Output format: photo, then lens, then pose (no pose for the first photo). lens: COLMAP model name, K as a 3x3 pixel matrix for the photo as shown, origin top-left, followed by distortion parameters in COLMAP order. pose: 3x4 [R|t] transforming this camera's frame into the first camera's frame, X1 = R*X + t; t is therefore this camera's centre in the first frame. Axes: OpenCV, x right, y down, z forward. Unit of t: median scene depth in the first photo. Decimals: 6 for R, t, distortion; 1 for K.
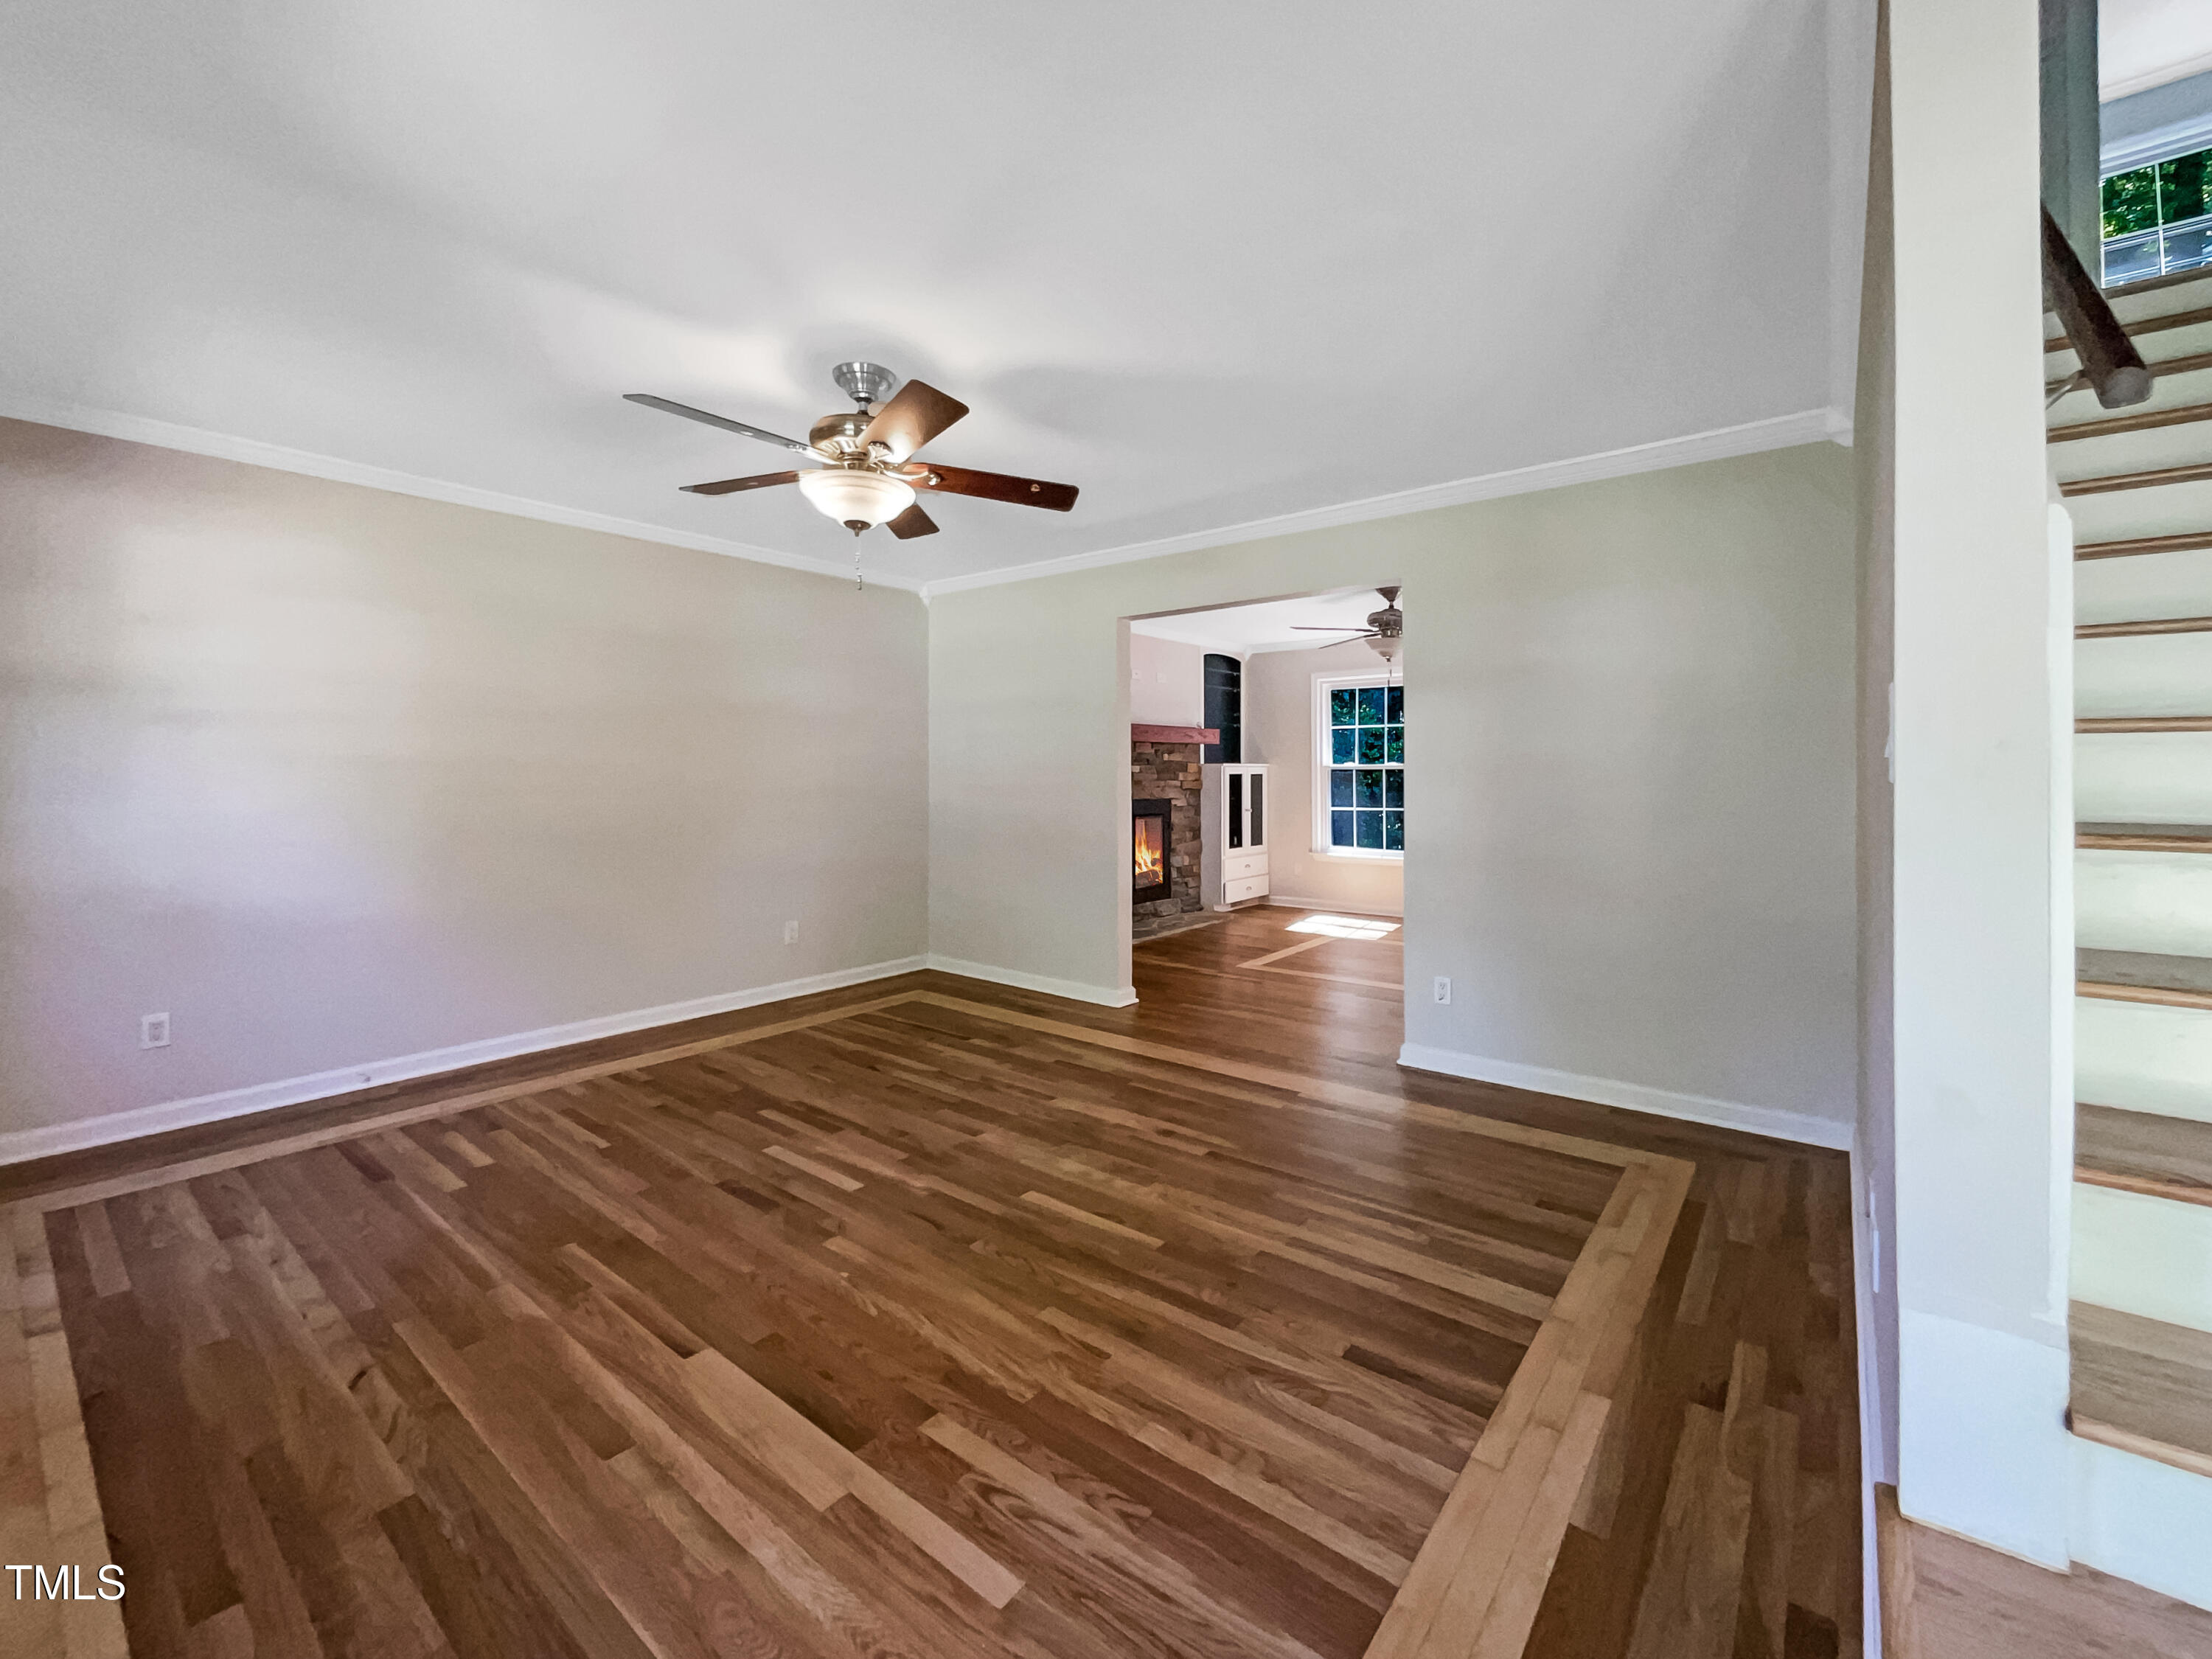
lens RADIAL K [[906.8, 0, 1105.8], [0, 906.8, 760.0], [0, 0, 1]] dist [-0.000525, 0.000122]
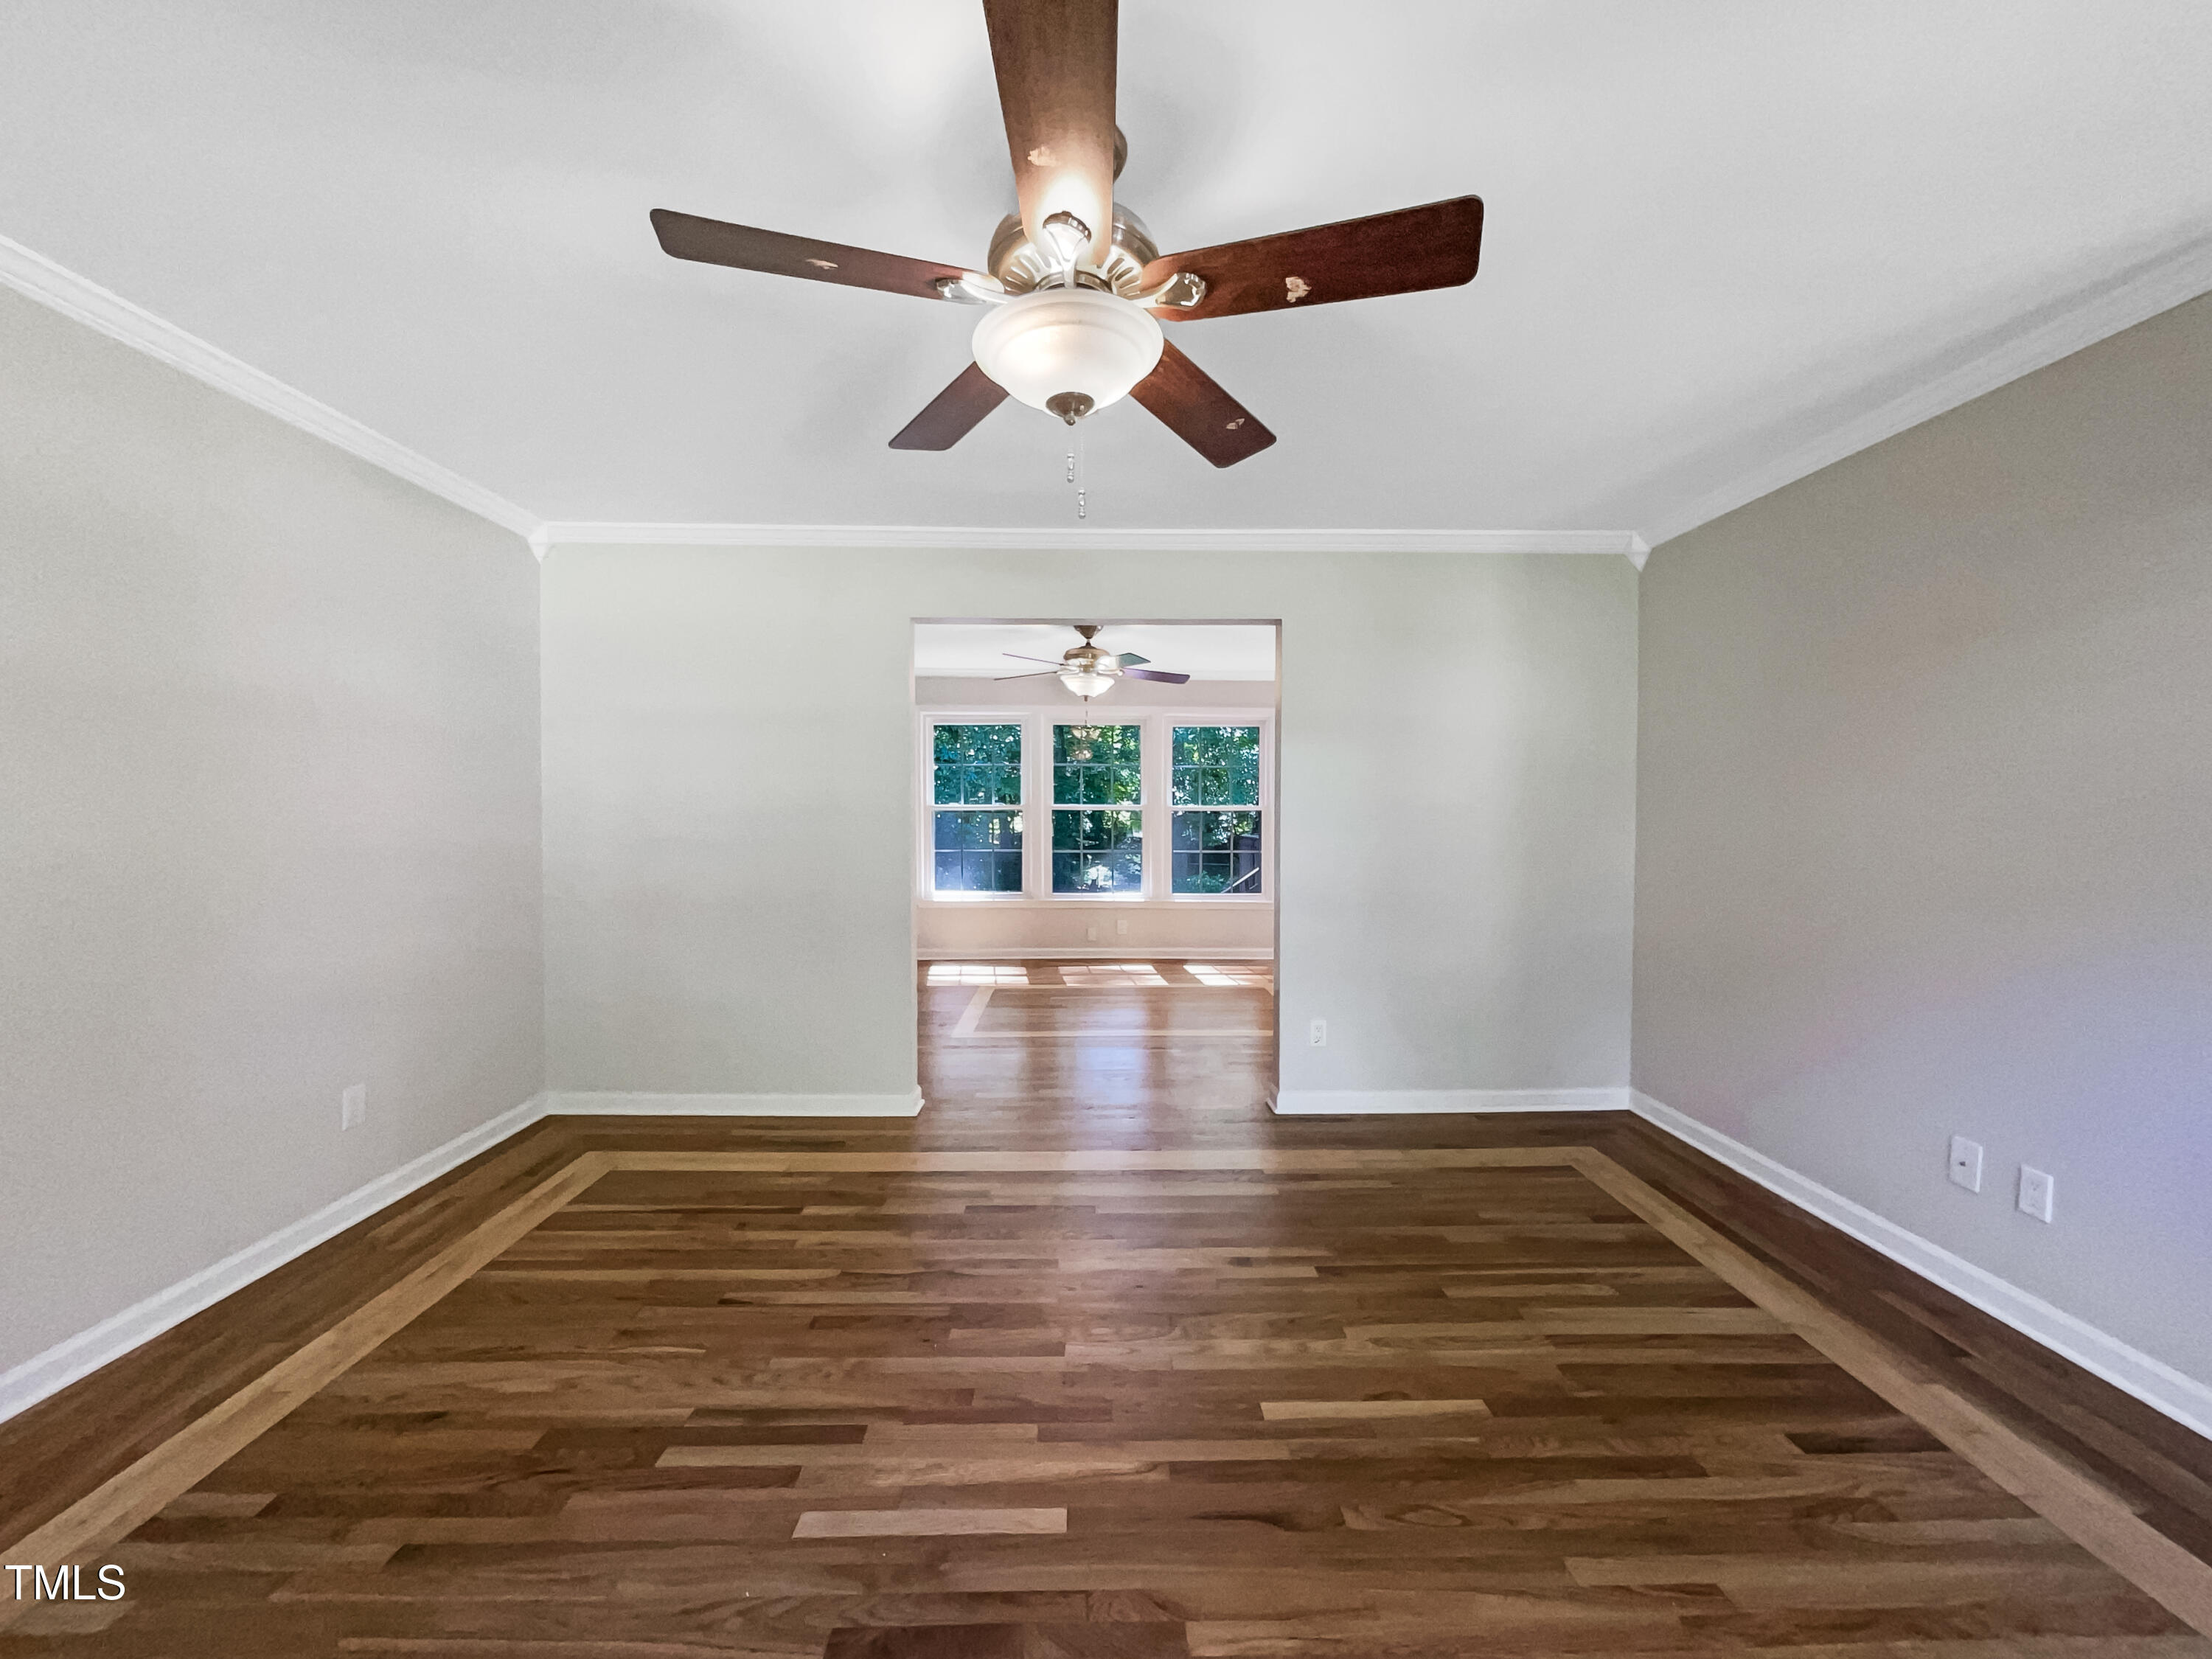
lens RADIAL K [[902.8, 0, 1102.7], [0, 902.8, 794.4], [0, 0, 1]] dist [0.006367, 0.000047]
pose [[0.777734, 0.013199, 0.628454, -0.470365], [-0.007641, 0.999904, -0.011544, 0.005914], [-0.628546, 0.004176, 0.777761, 0.391520]]
